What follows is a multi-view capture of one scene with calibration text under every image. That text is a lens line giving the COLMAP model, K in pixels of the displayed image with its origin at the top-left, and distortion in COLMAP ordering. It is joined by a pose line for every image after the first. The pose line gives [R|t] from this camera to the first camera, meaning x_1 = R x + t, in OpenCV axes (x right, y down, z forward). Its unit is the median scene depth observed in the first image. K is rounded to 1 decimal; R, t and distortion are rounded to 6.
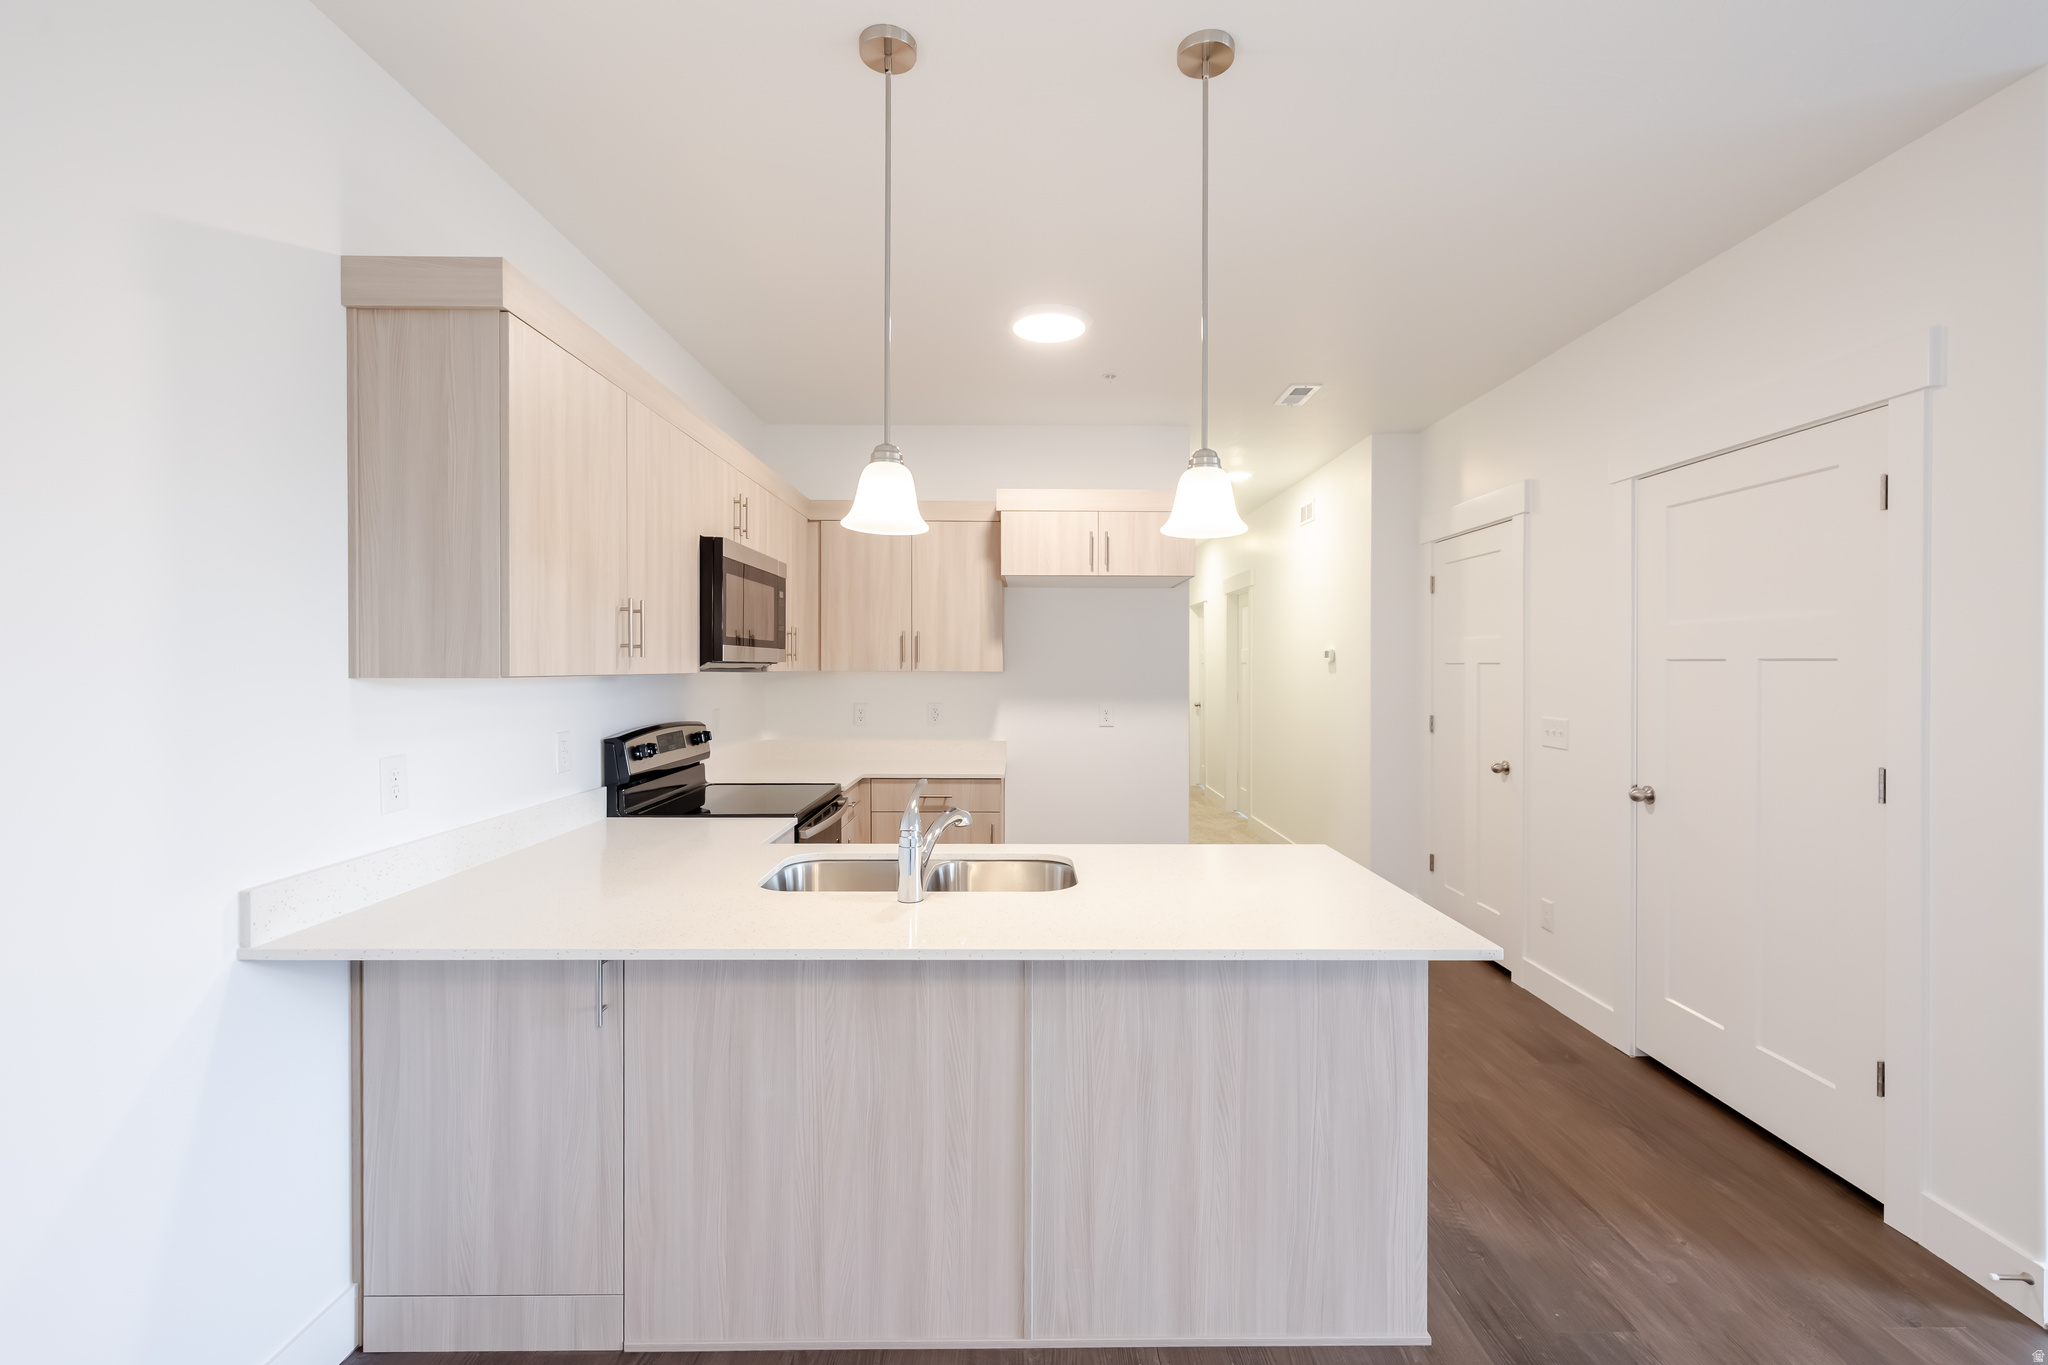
lens RADIAL K [[873.5, 0, 1027.3], [0, 873.5, 669.4], [0, 0, 1]] dist [0.001494, 0.000101]
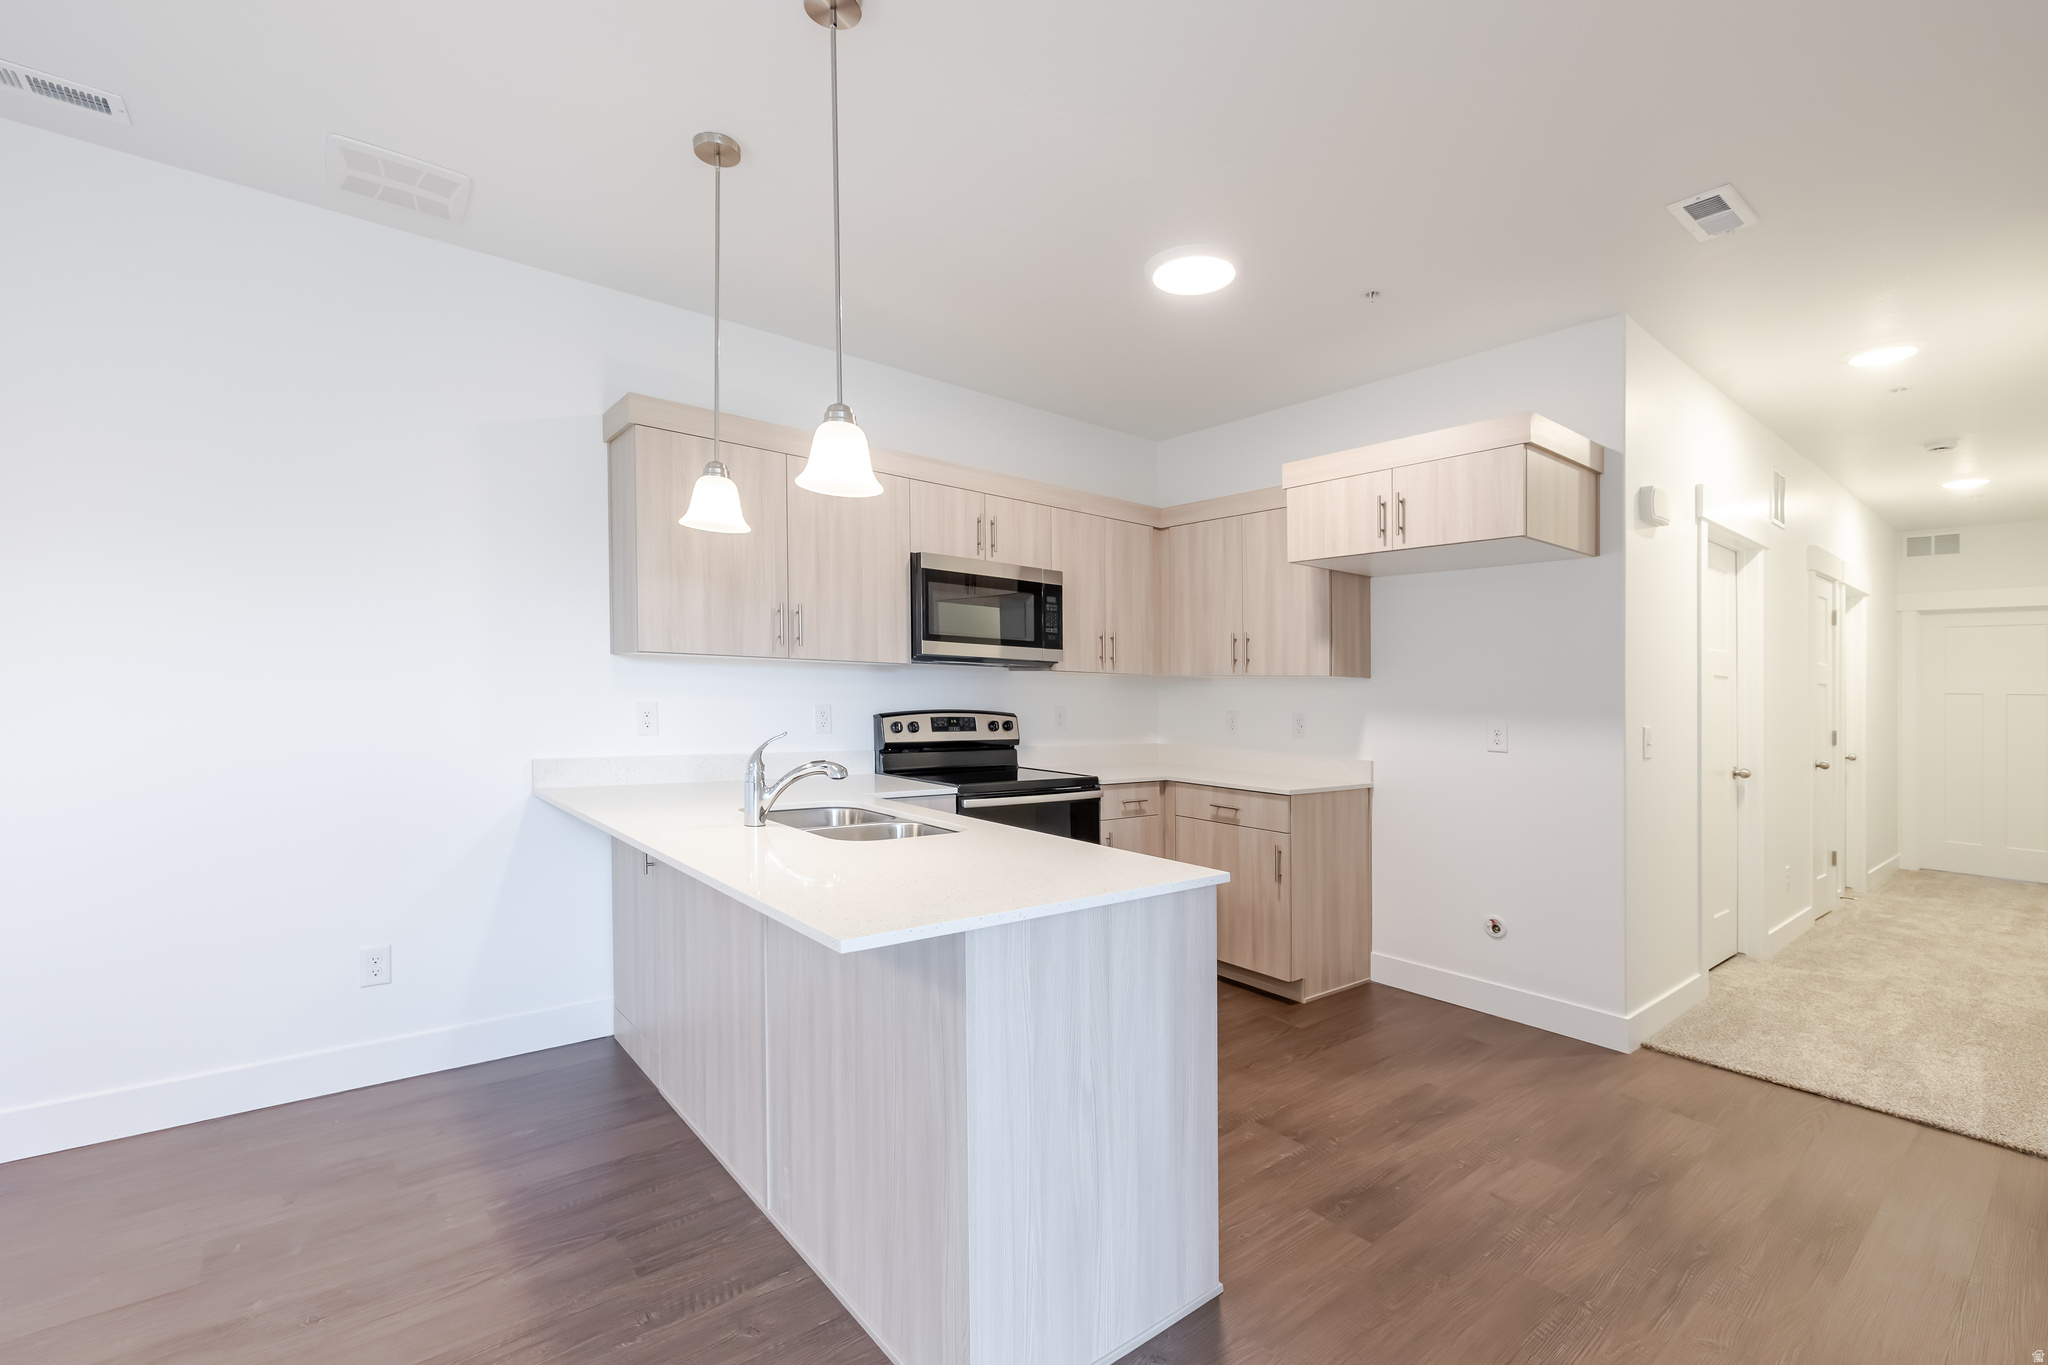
lens RADIAL K [[892.2, 0, 1023.1], [0, 892.2, 728.4], [0, 0, 1]] dist [-0.000800, -0.000057]
pose [[0.619379, 0.042584, -0.783937, 0.709179], [-0.024949, 0.999091, 0.034559, 0.047154], [0.784696, -0.001846, 0.619878, 0.329456]]
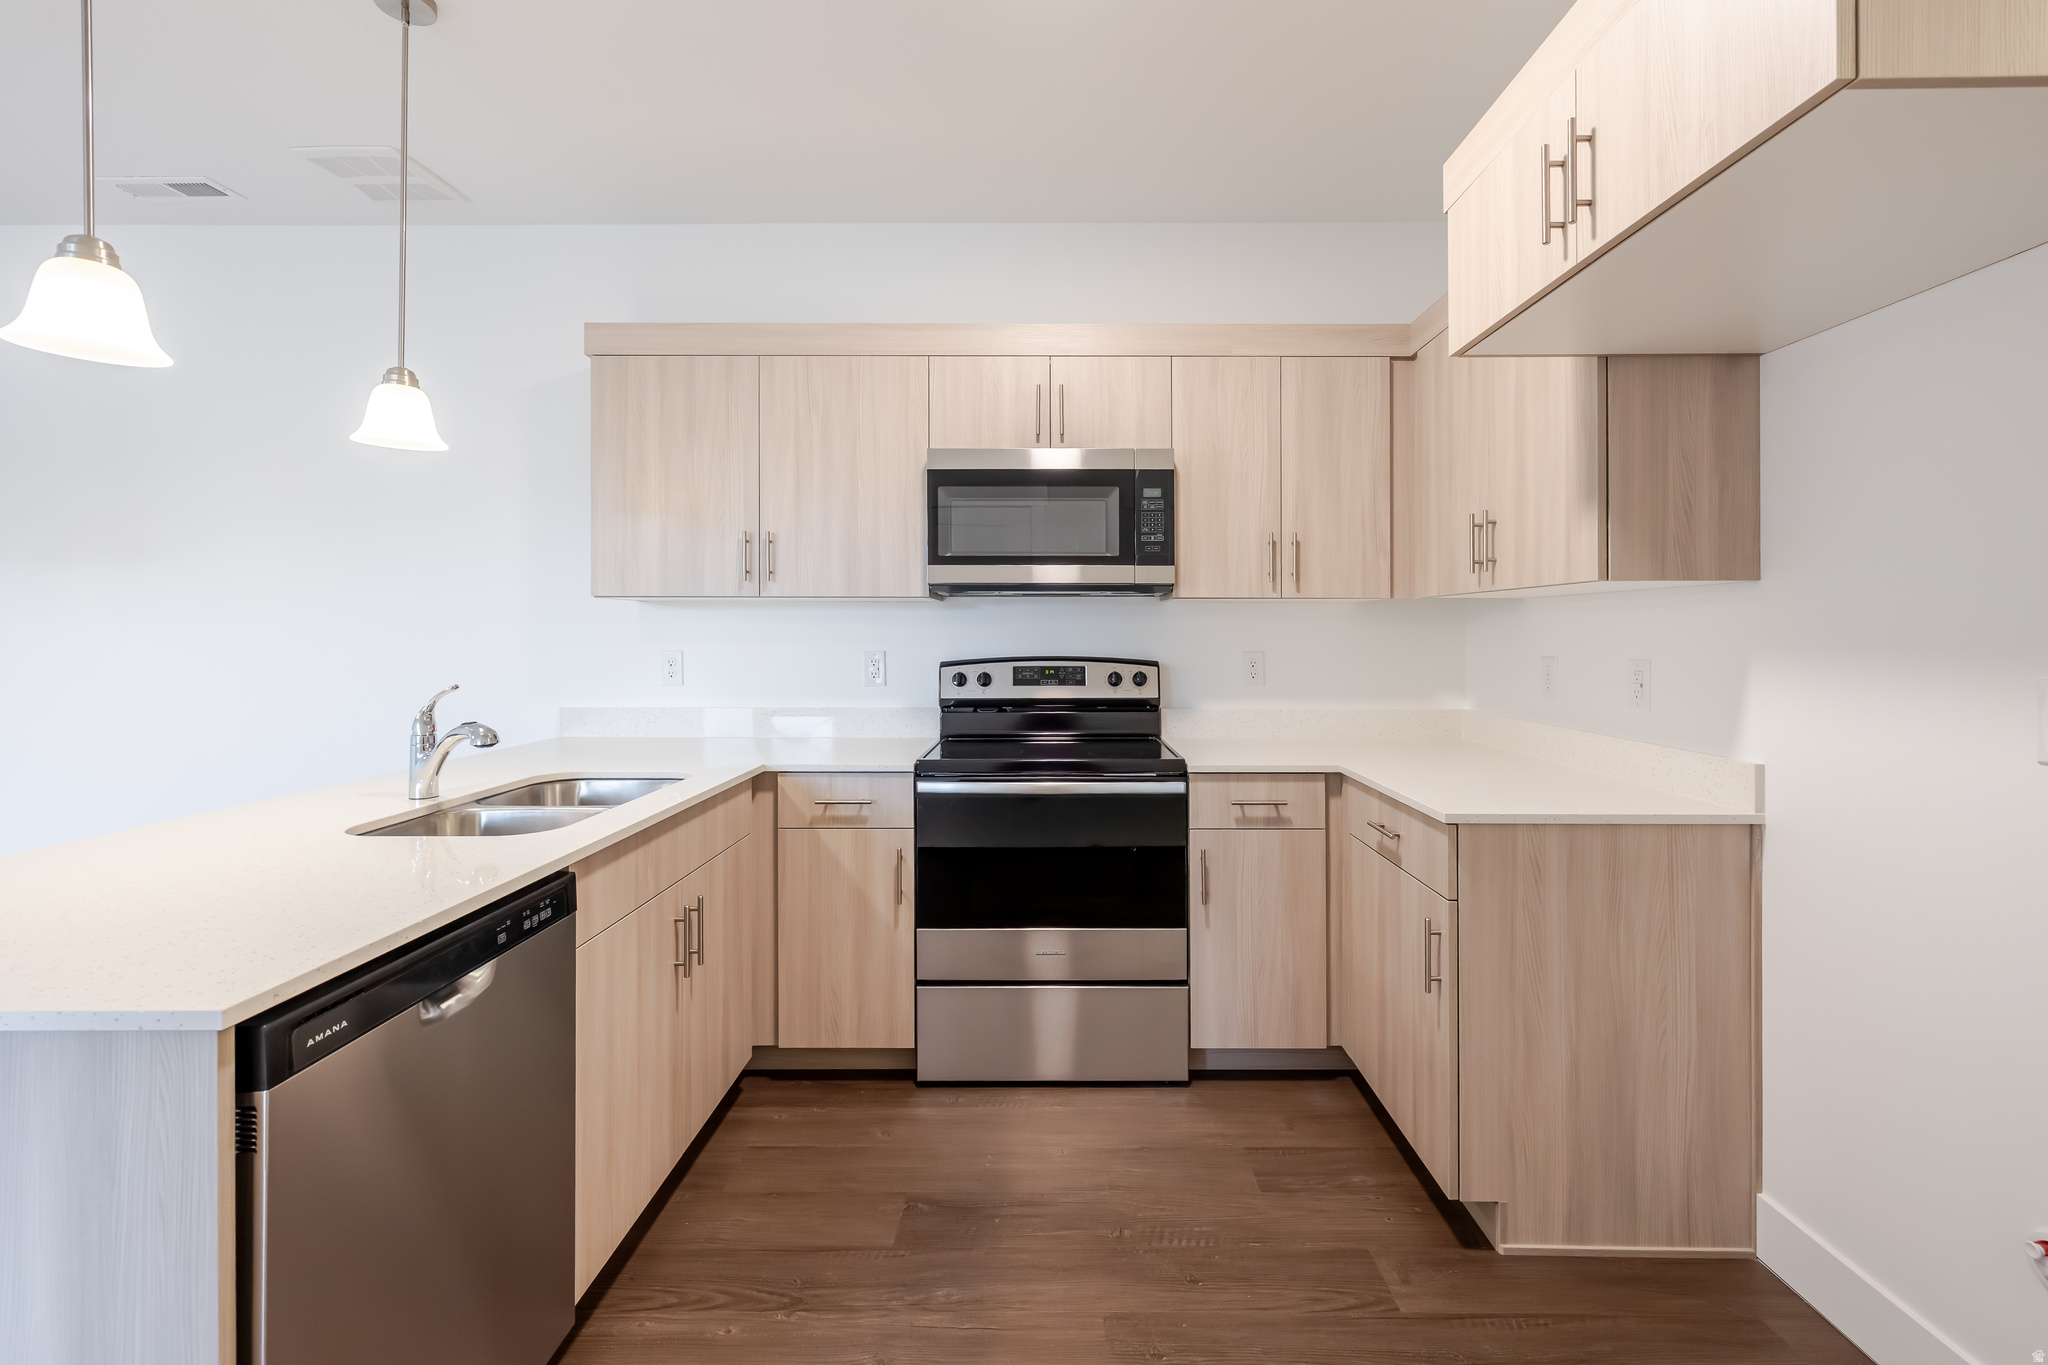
lens RADIAL K [[890.7, 0, 1037.2], [0, 890.7, 671.9], [0, 0, 1]] dist [0.001294, 0.000176]
pose [[-0.016754, 0.039020, -0.999098, 0.586144], [-0.006421, 0.999213, 0.039132, 0.046111], [0.999839, 0.007071, -0.016490, 1.111228]]
